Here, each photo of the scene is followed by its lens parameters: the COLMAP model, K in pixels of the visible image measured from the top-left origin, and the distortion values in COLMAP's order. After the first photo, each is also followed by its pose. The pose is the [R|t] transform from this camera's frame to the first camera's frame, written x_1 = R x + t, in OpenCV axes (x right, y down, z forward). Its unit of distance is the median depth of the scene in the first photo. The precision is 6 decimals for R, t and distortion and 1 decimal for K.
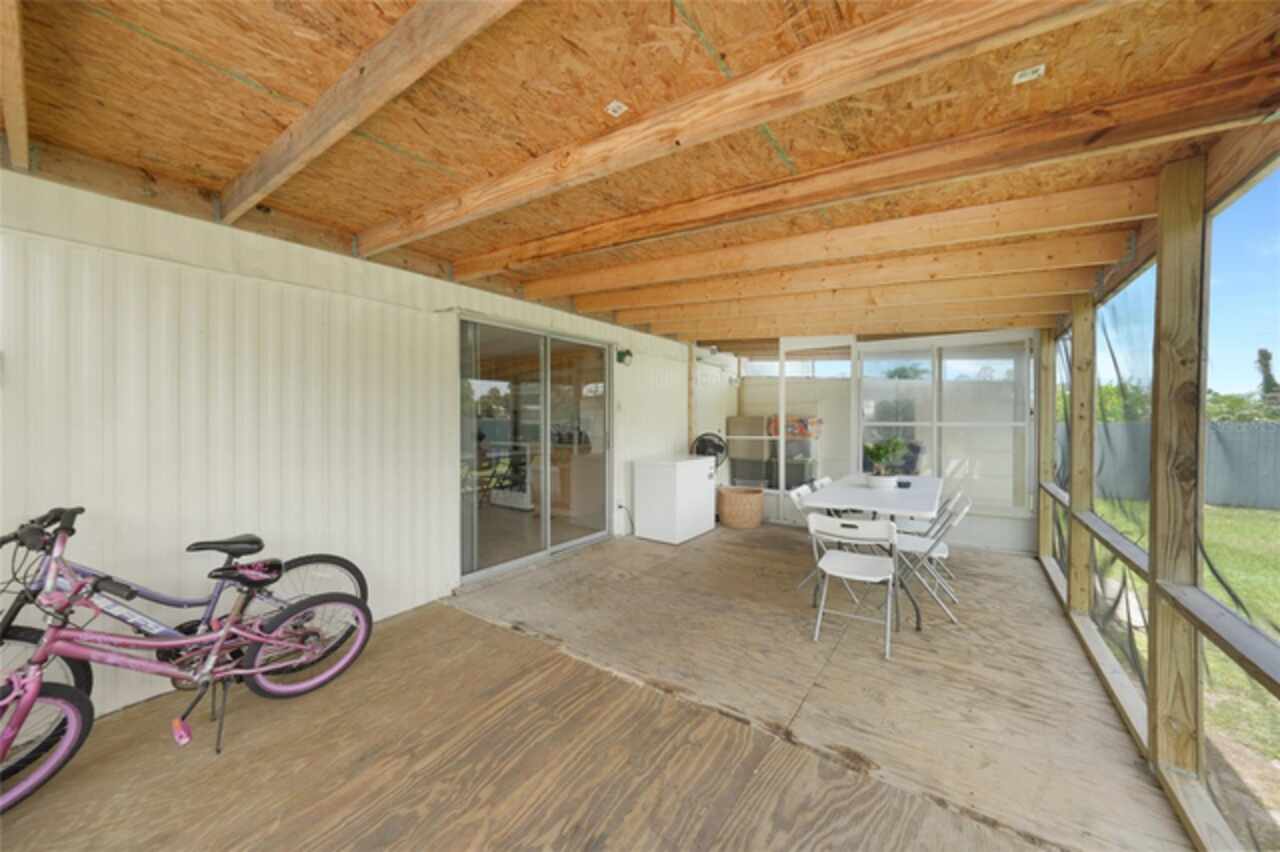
lens RADIAL K [[457.6, 0, 646.5], [0, 457.6, 412.4], [0, 0, 1]] dist [-0.029046, 0.007628]
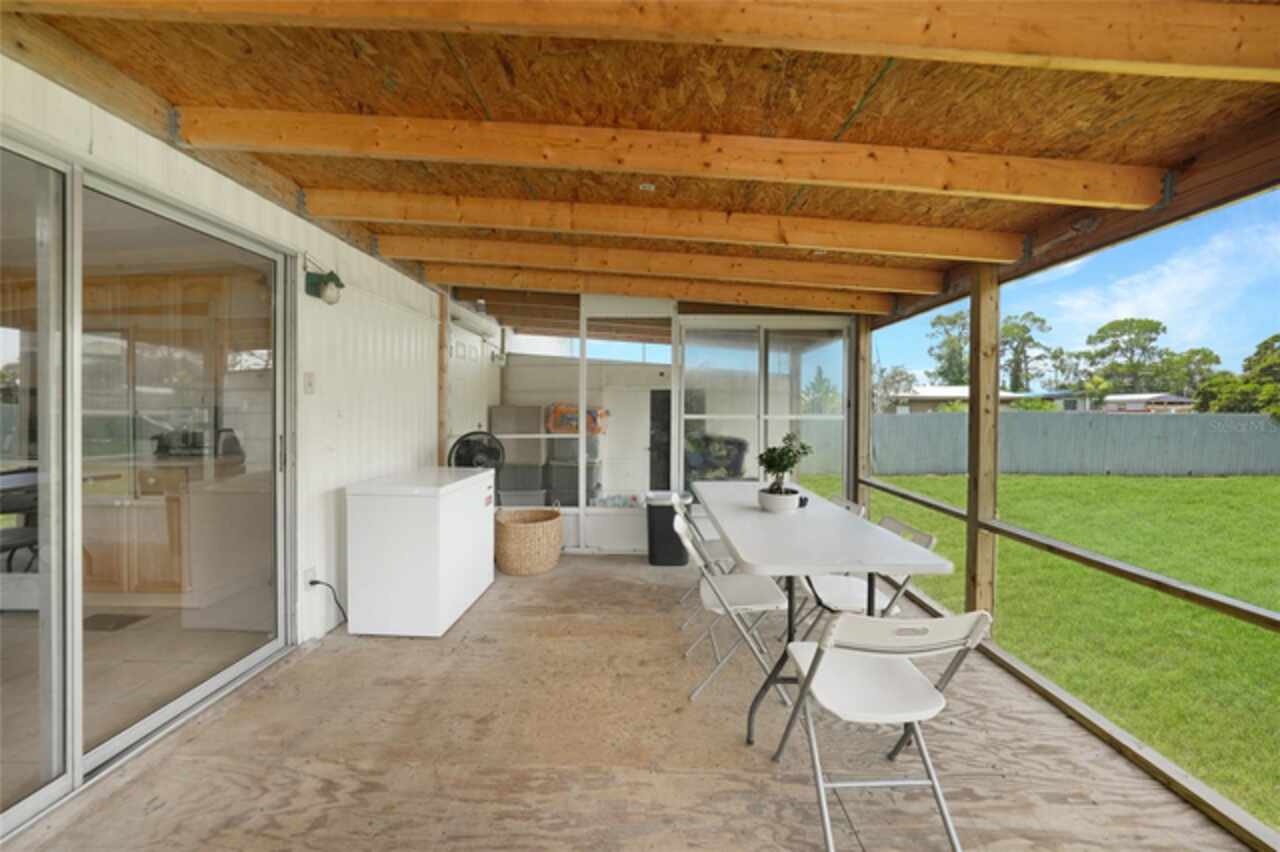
lens RADIAL K [[457.6, 0, 646.5], [0, 457.6, 412.4], [0, 0, 1]] dist [-0.029046, 0.007628]
pose [[0.825429, 0.003682, 0.564493, -0.032902], [-0.015716, 0.999741, 0.016460, 0.005052], [-0.564287, -0.022458, 0.825273, 0.360996]]
